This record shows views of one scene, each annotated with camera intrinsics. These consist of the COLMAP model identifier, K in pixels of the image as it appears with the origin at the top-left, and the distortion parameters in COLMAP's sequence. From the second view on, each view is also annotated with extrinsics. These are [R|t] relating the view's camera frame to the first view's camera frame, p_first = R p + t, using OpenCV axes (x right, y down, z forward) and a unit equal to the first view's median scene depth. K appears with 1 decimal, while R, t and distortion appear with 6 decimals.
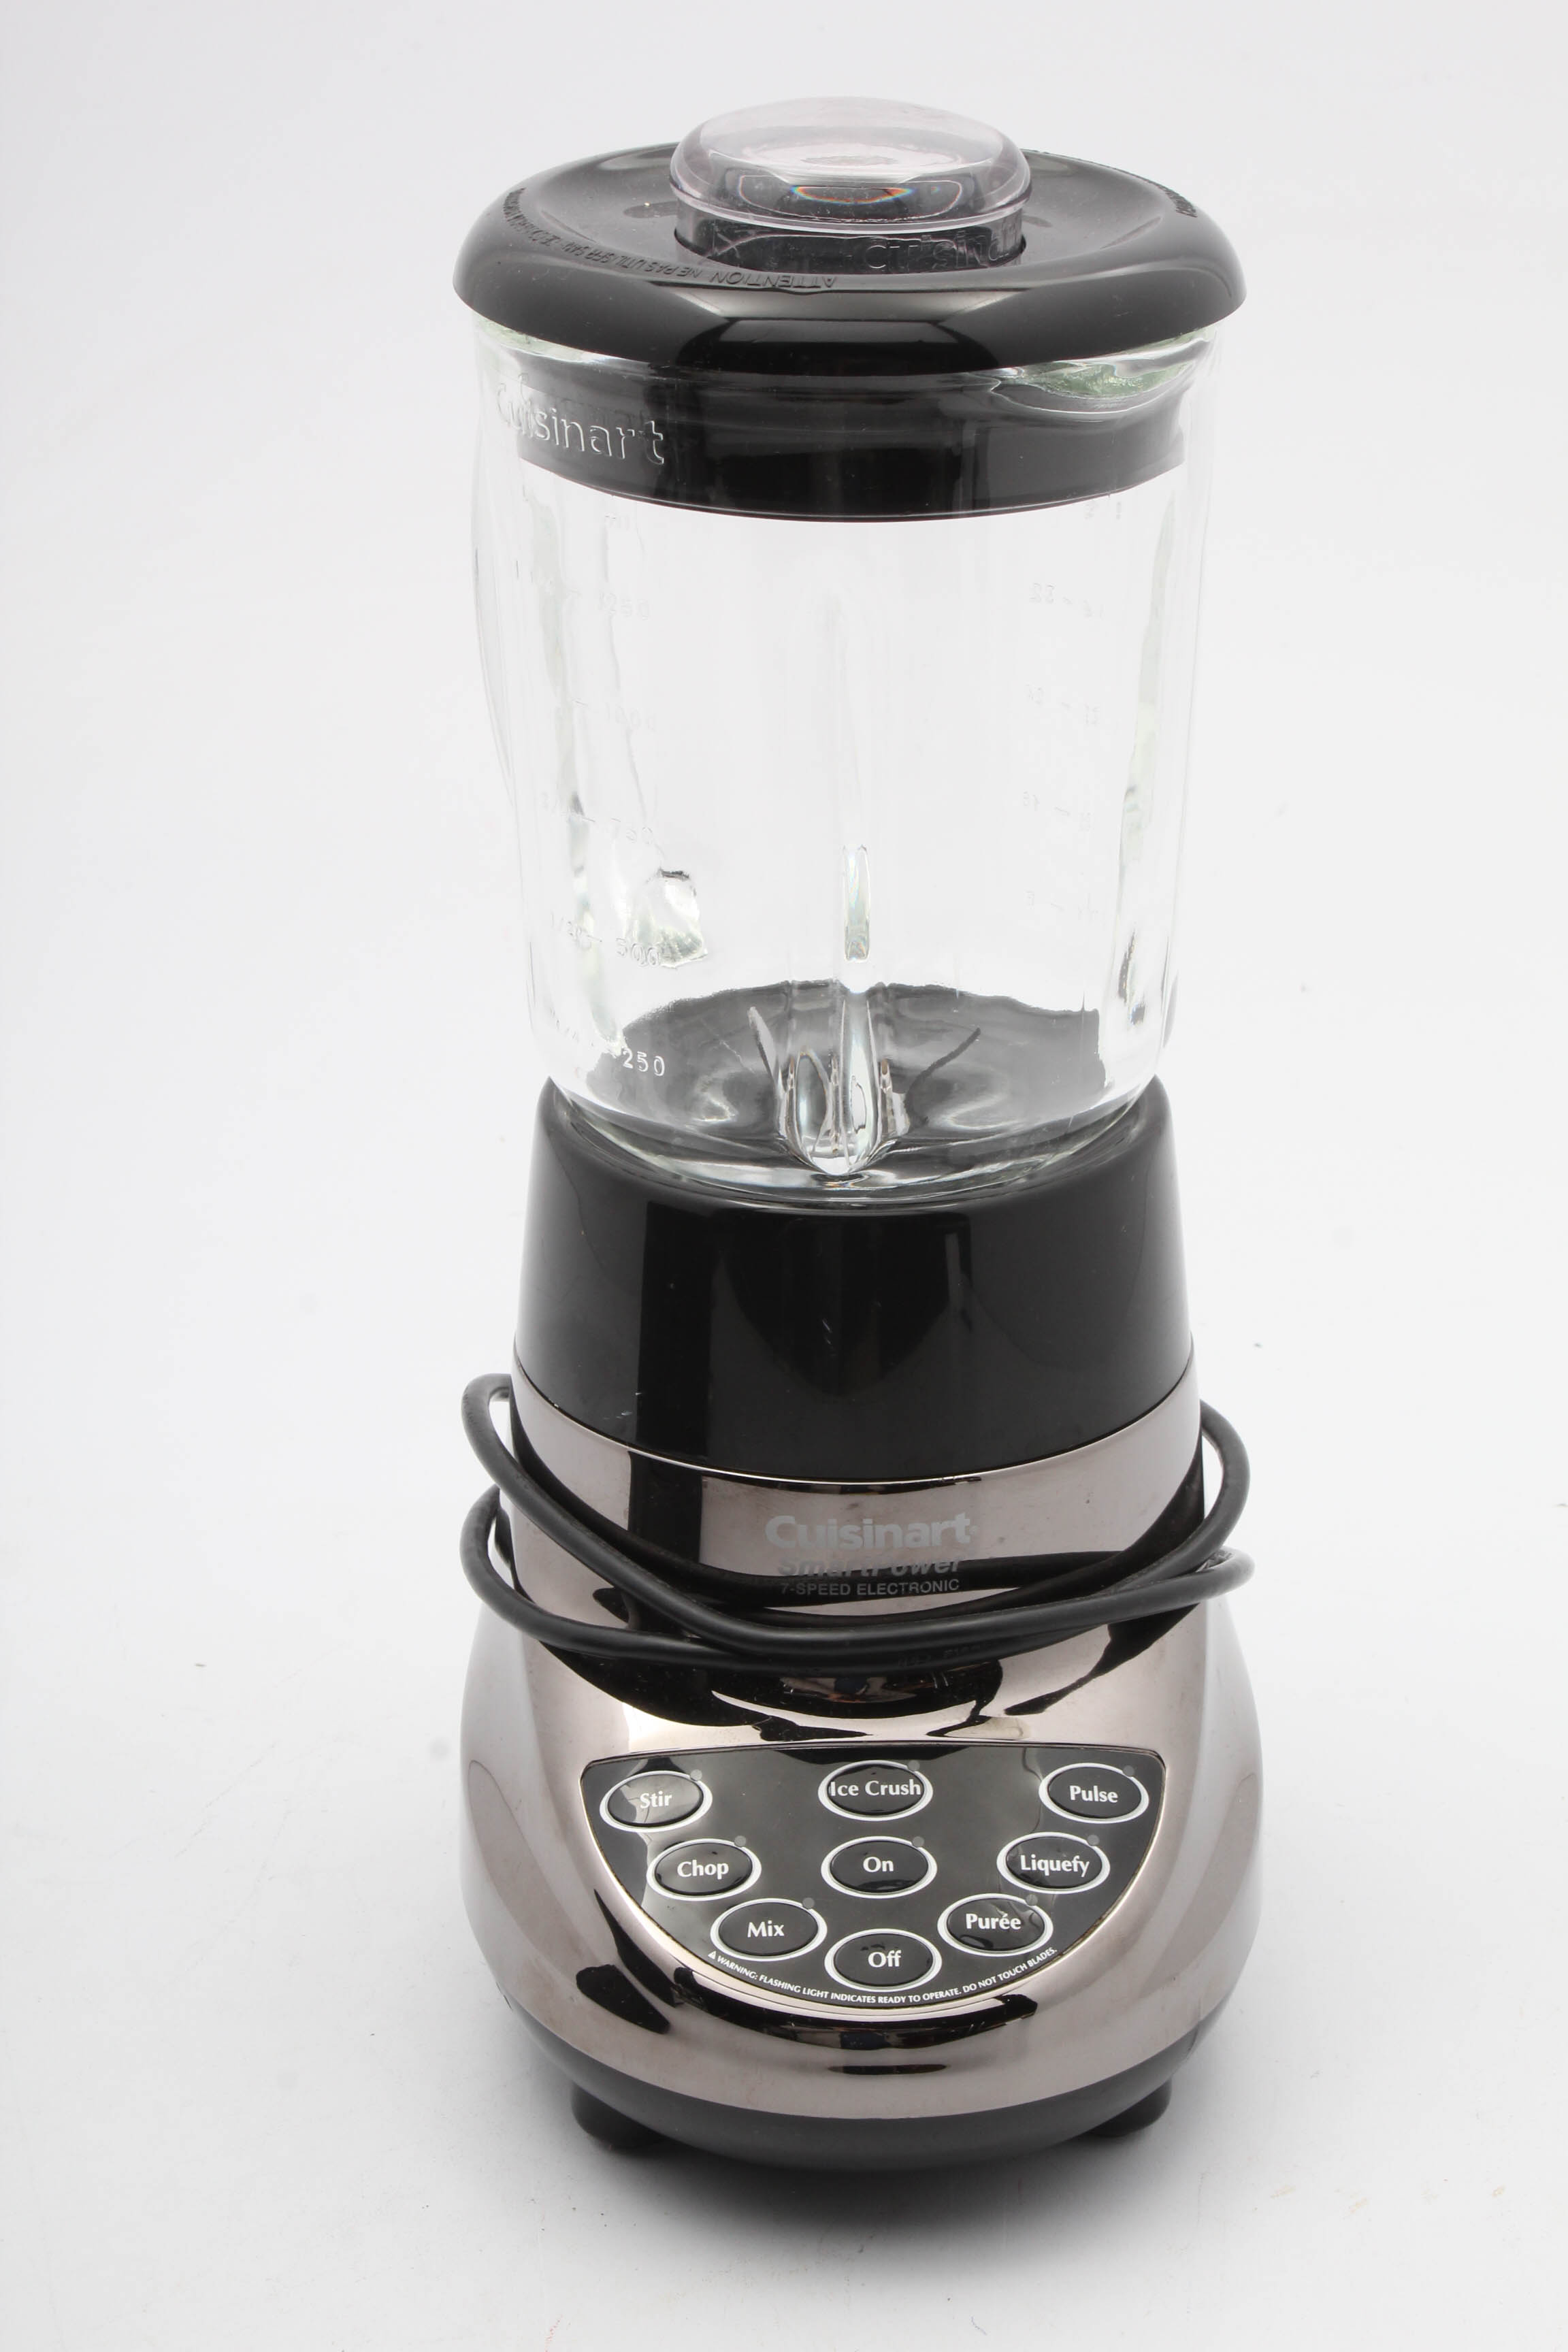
lens RADIAL K [[4809.2, 0, 784.0], [0, 4809.2, 1176.0], [0, 0, 1]] dist [0.210363, 0.069218]
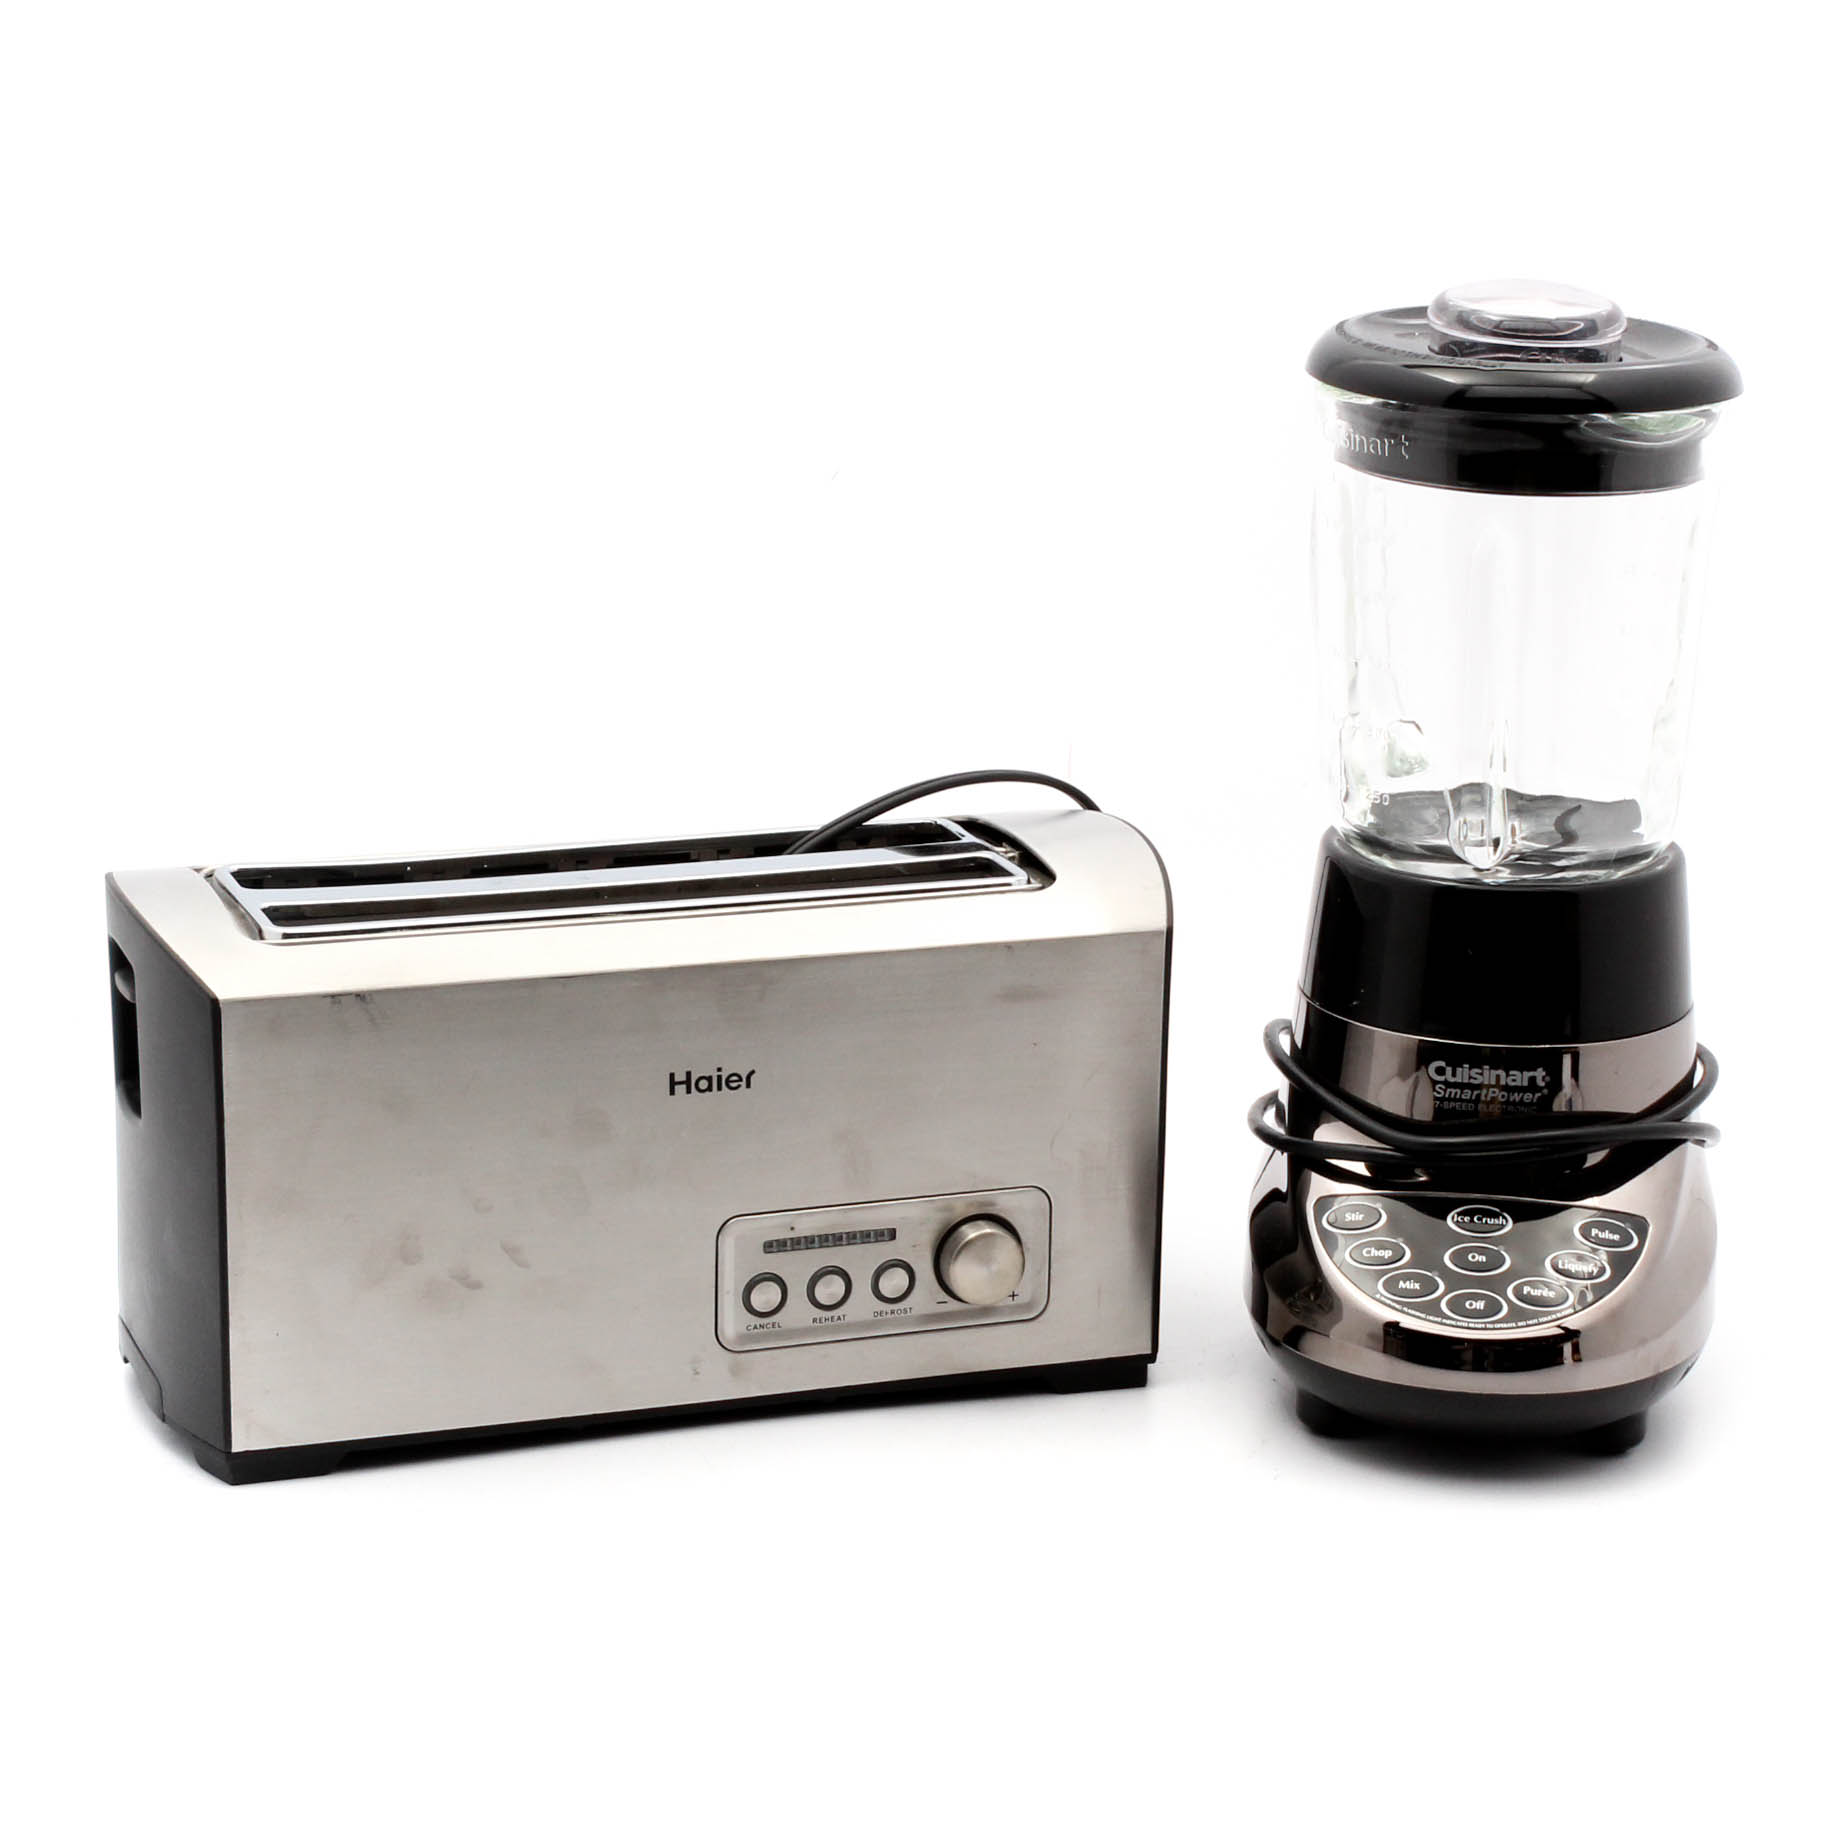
lens RADIAL K [[4653.9, 0, 920.5], [0, 4653.9, 920.5], [0, 0, 1]] dist [-0.075003, 0.185806]
pose [[0.984990, 0.067455, -0.158883, 0.080753], [-0.084109, 0.991372, -0.100539, 0.208712], [0.150730, 0.112394, 0.982165, -0.707235]]
